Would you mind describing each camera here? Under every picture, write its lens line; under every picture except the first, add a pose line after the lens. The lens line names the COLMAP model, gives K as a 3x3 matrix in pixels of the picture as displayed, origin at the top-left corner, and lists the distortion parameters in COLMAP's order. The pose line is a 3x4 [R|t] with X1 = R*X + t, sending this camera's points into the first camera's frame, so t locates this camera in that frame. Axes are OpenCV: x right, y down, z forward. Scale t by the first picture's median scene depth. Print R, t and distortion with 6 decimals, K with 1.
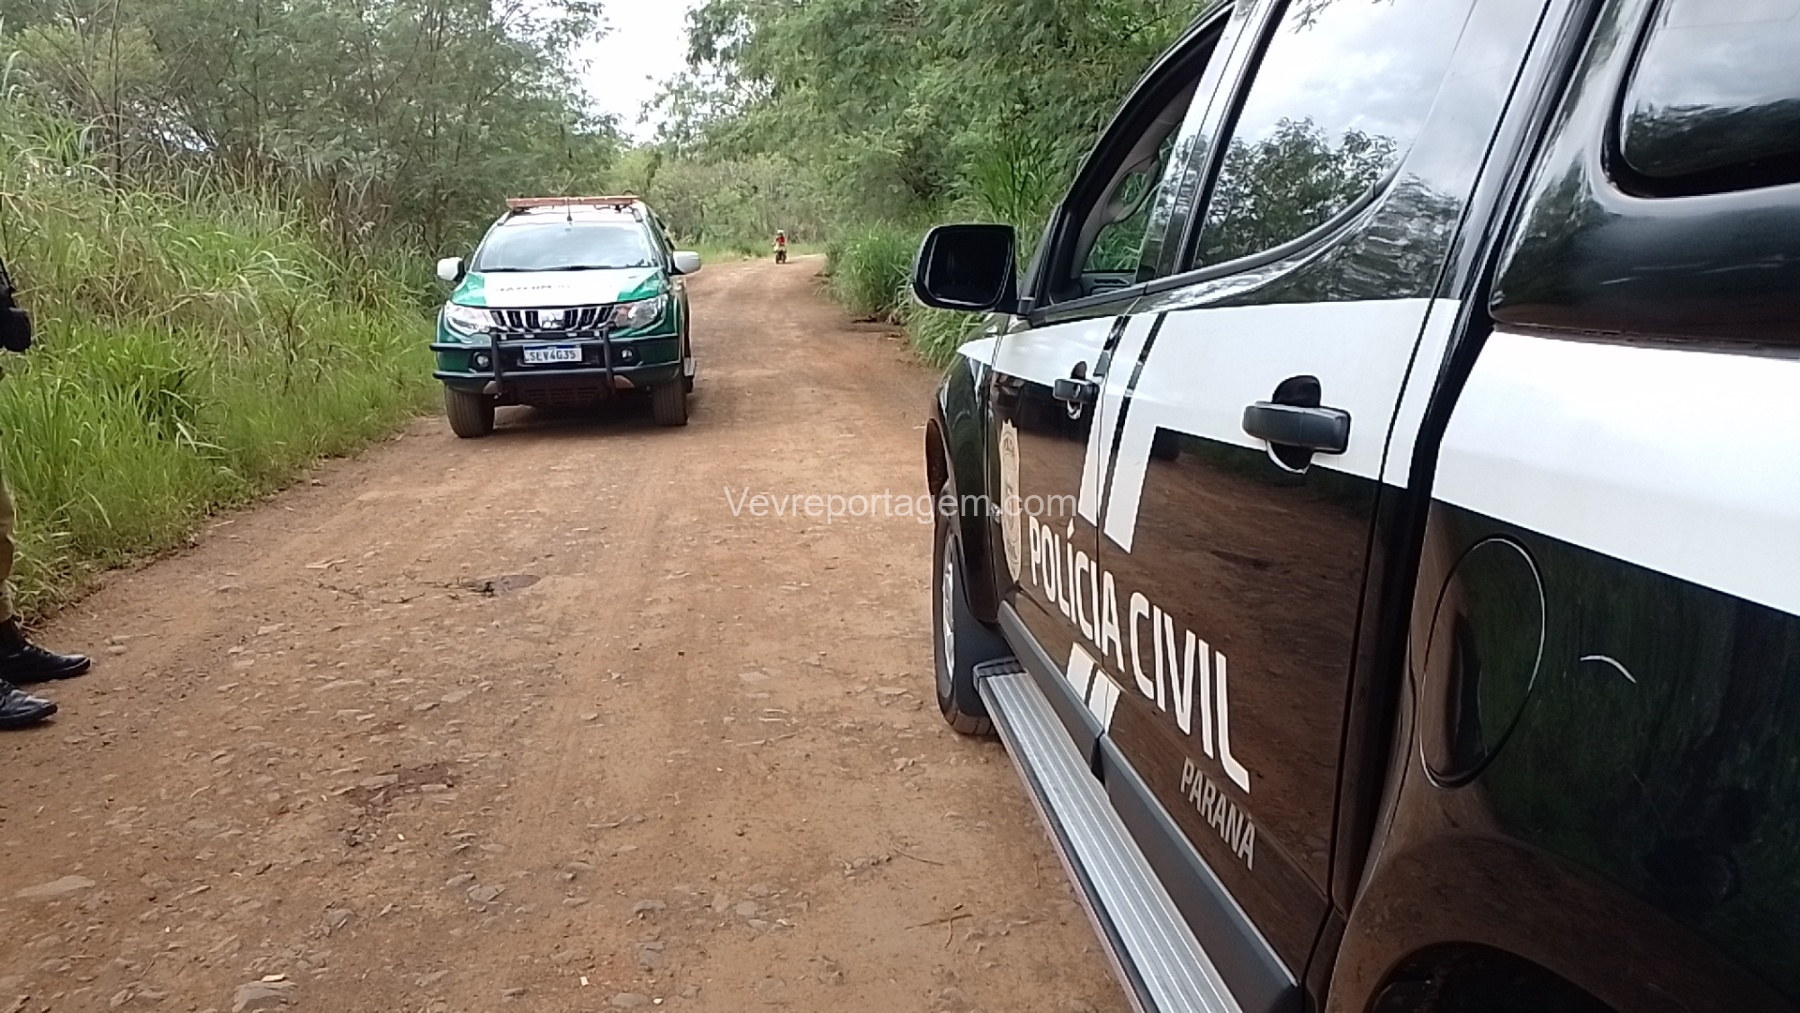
lens RADIAL K [[1360.0, 0, 893.3], [0, 1360.0, 505.6], [0, 0, 1]] dist [0.007909, -0.000358]
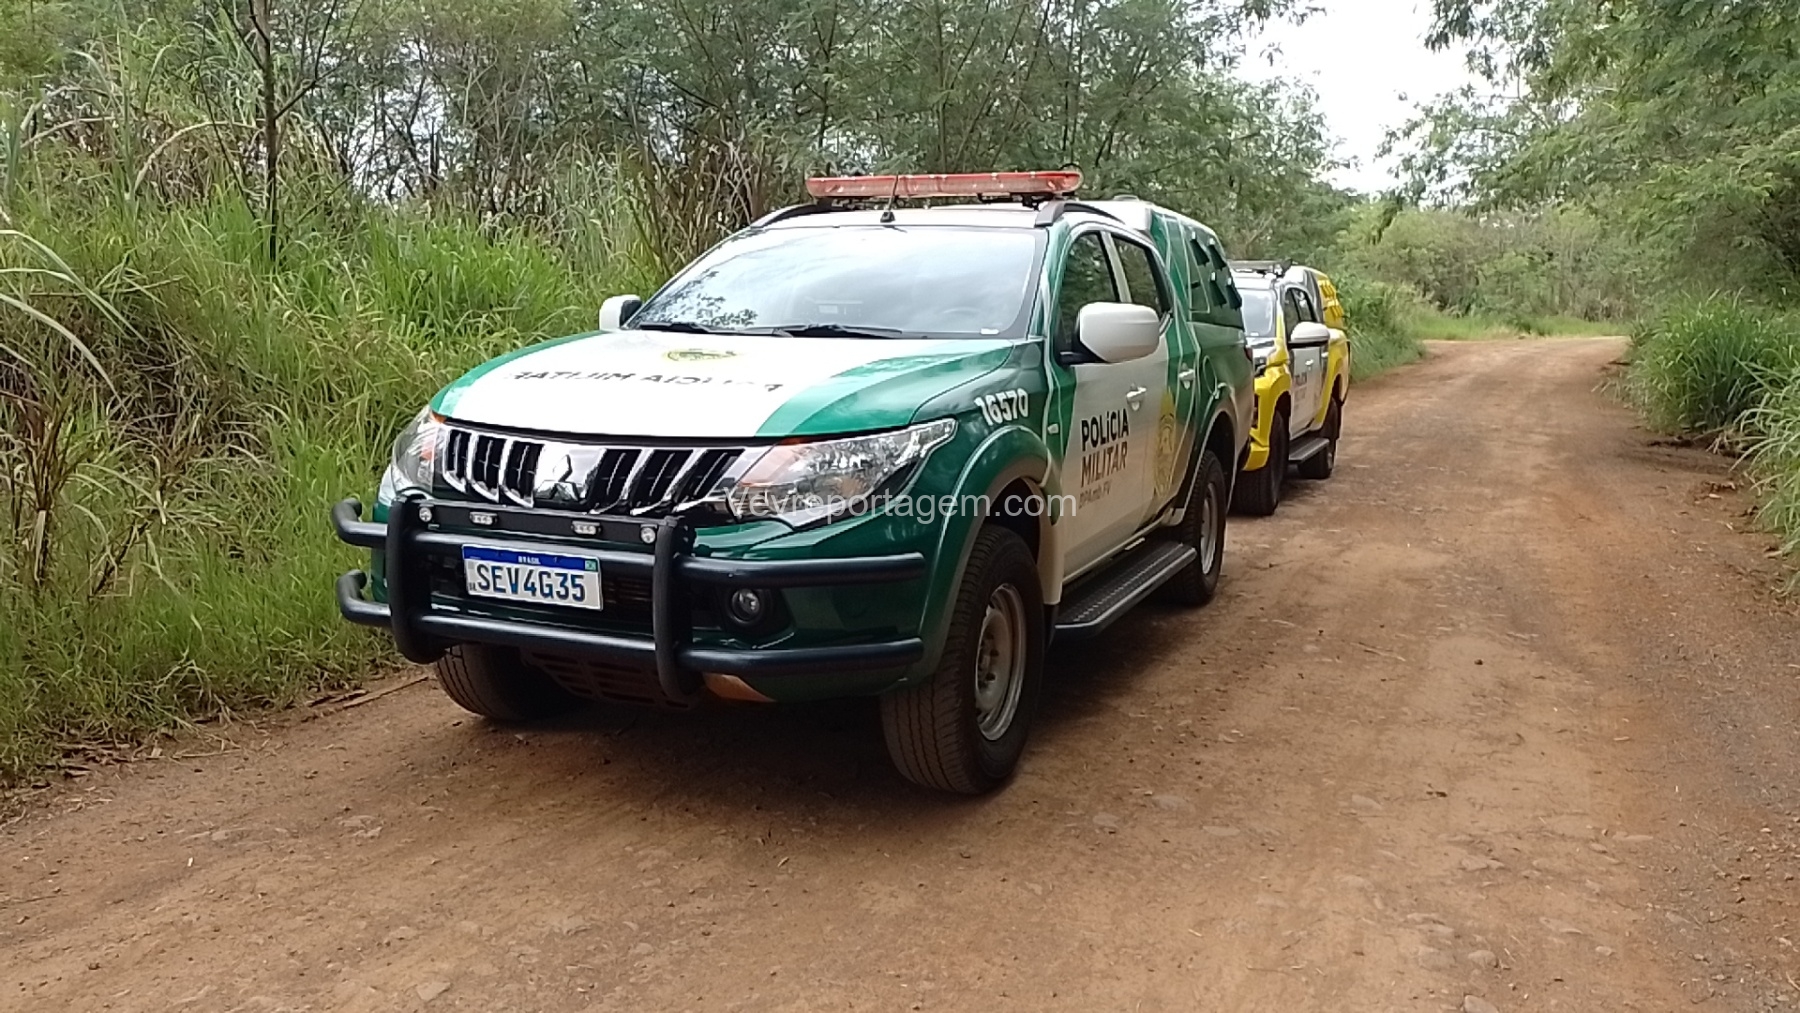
lens RADIAL K [[1360.0, 0, 893.3], [0, 1360.0, 505.6], [0, 0, 1]] dist [0.007909, -0.000358]
pose [[0.852834, 0.122071, -0.507714, -0.002704], [-0.145378, 0.989356, -0.006324, -0.037928], [0.501538, 0.079203, 0.861503, 0.205899]]
